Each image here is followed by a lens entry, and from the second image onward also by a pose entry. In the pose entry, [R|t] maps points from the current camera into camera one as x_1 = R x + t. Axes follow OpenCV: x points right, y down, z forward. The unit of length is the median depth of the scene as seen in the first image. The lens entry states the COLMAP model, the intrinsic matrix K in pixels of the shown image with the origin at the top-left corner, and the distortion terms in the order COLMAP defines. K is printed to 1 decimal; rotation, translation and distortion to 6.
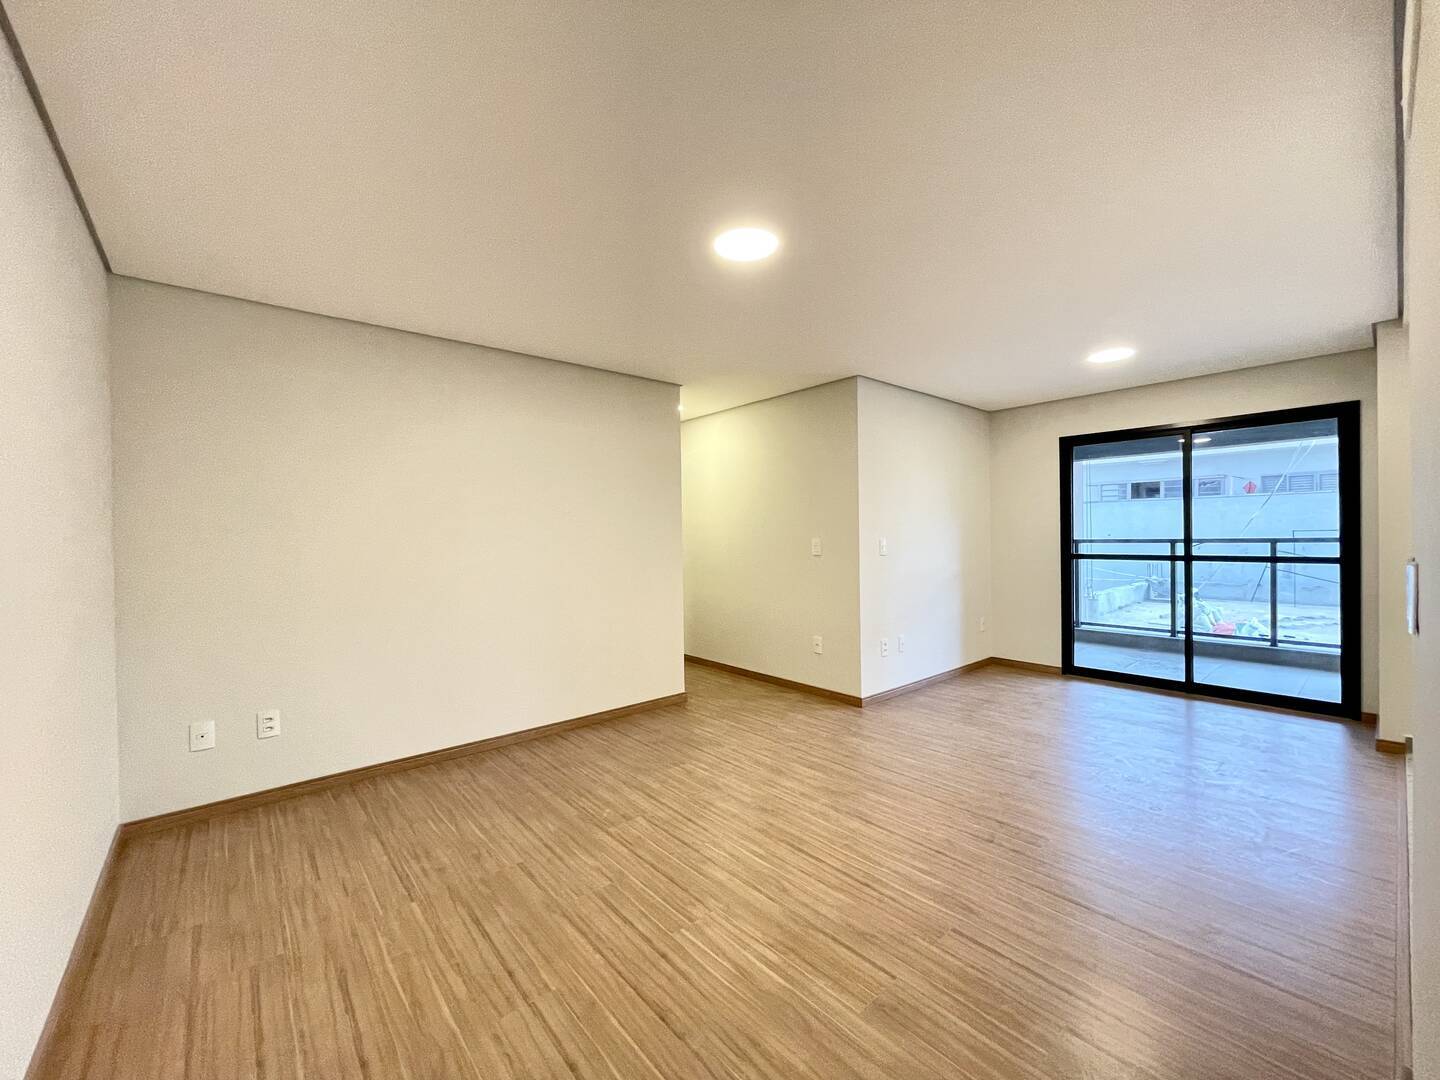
lens RADIAL K [[577.9, 0, 720.0], [0, 577.9, 540.0], [0, 0, 1]] dist [0.003125, 0.000429]
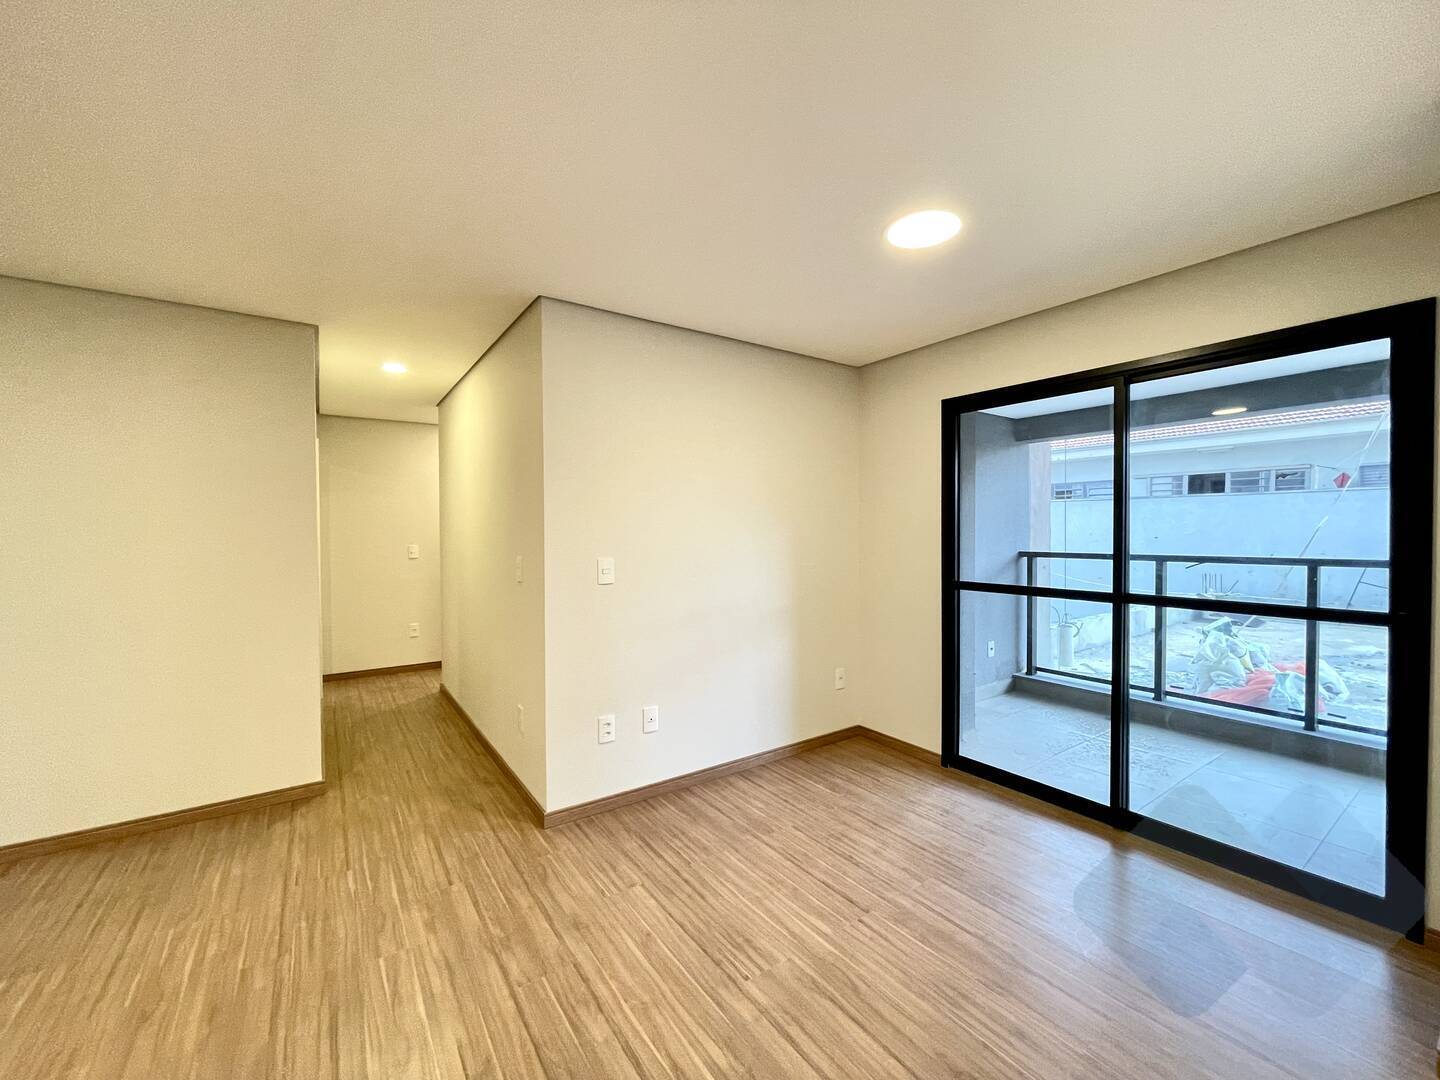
lens RADIAL K [[580.1, 0, 714.3], [0, 580.1, 538.8], [0, 0, 1]] dist [-0.000300, 0.000019]
pose [[0.994096, 0.010042, -0.108034, 0.434717], [-0.009157, 0.999920, 0.008678, -0.027700], [0.108113, -0.007638, 0.994109, 0.351264]]
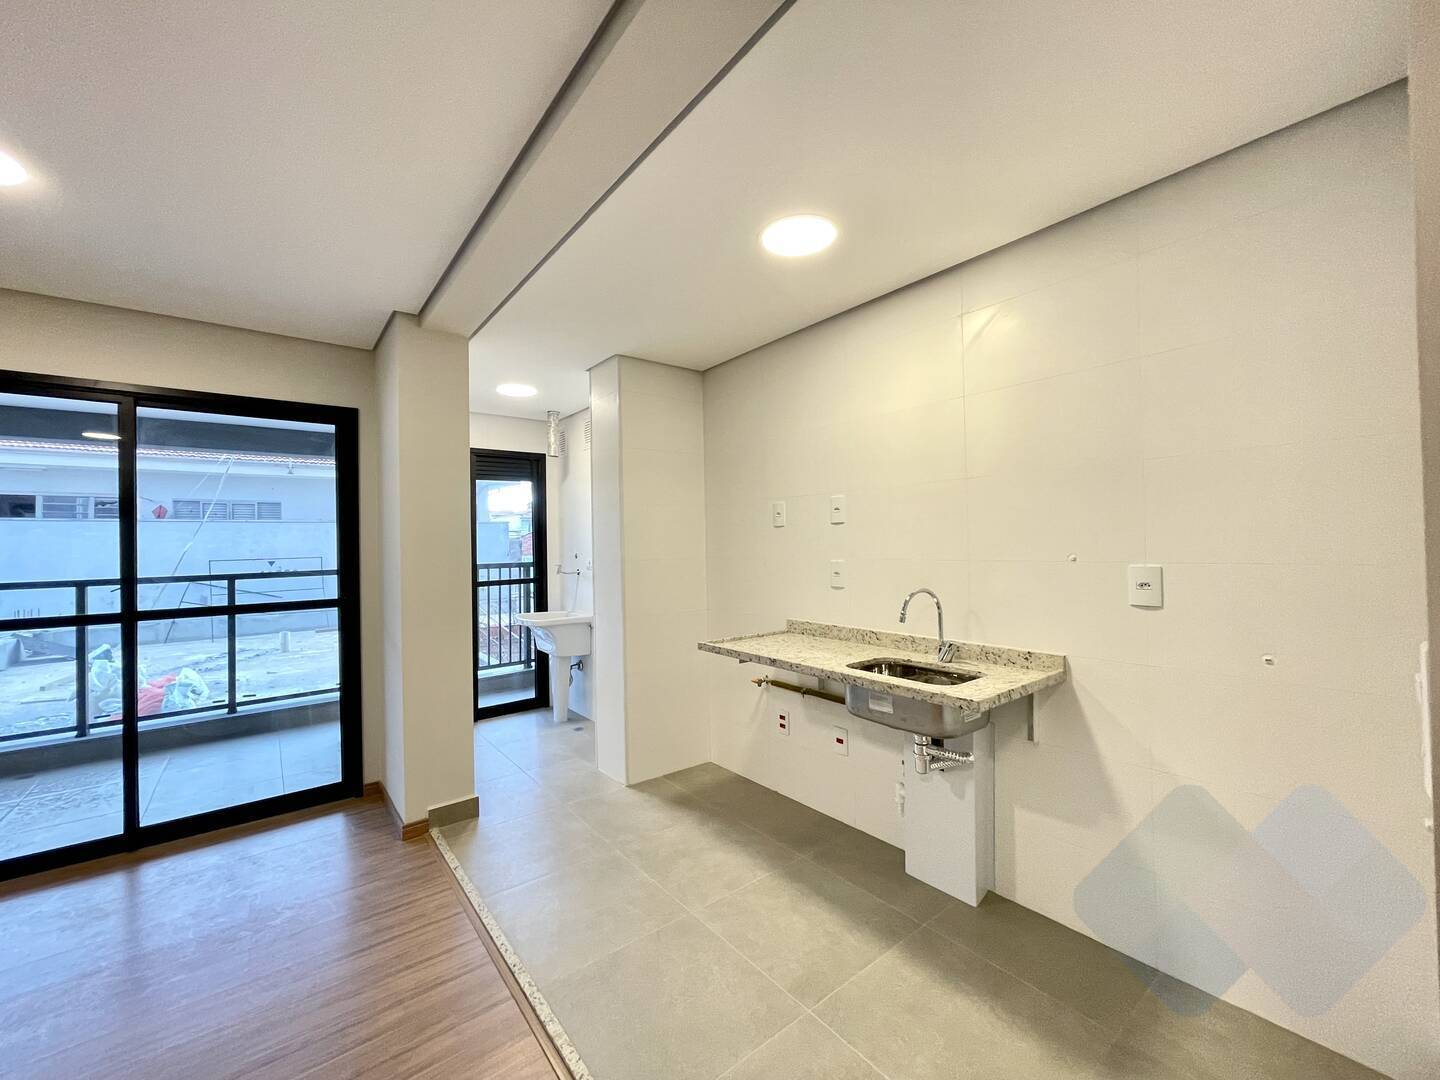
lens RADIAL K [[580.1, 0, 714.3], [0, 580.1, 538.8], [0, 0, 1]] dist [-0.000300, 0.000019]
pose [[0.050232, 0.022386, 0.998487, 0.237948], [0.028065, 0.999322, -0.023816, -0.015945], [-0.998343, 0.029219, 0.049570, 0.357875]]
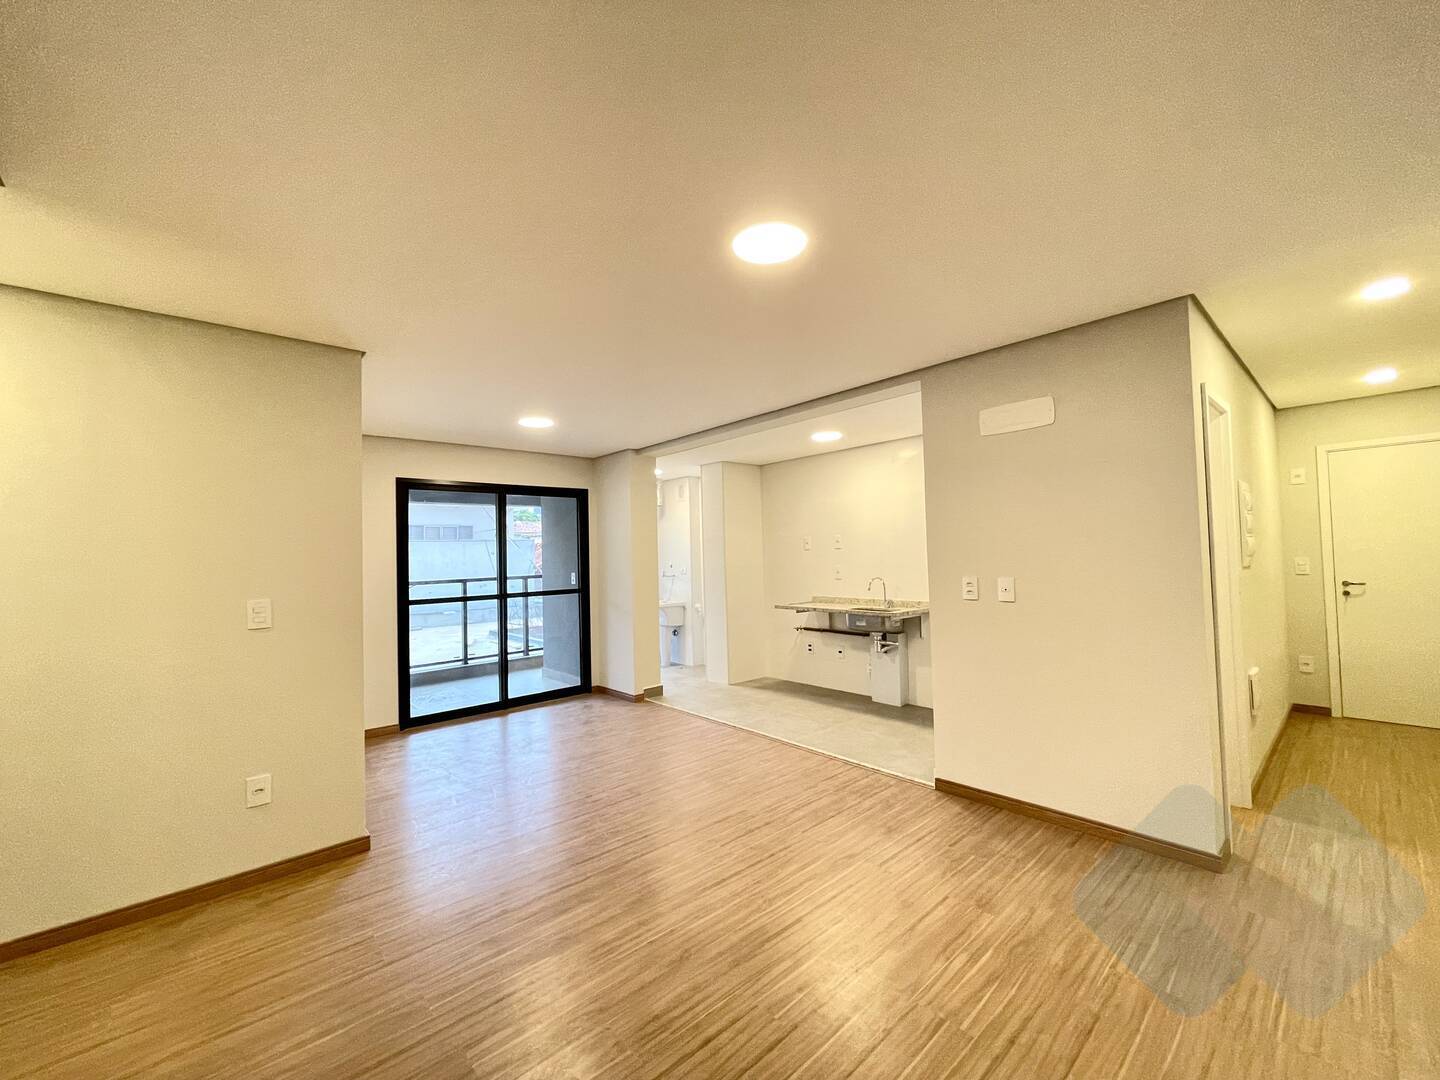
lens RADIAL K [[580.1, 0, 714.3], [0, 580.1, 538.8], [0, 0, 1]] dist [-0.000300, 0.000019]
pose [[-0.010146, 0.043248, 0.999013, -0.383000], [0.036380, 0.998419, -0.042853, -0.018891], [-0.999287, 0.035910, -0.011704, 0.533320]]
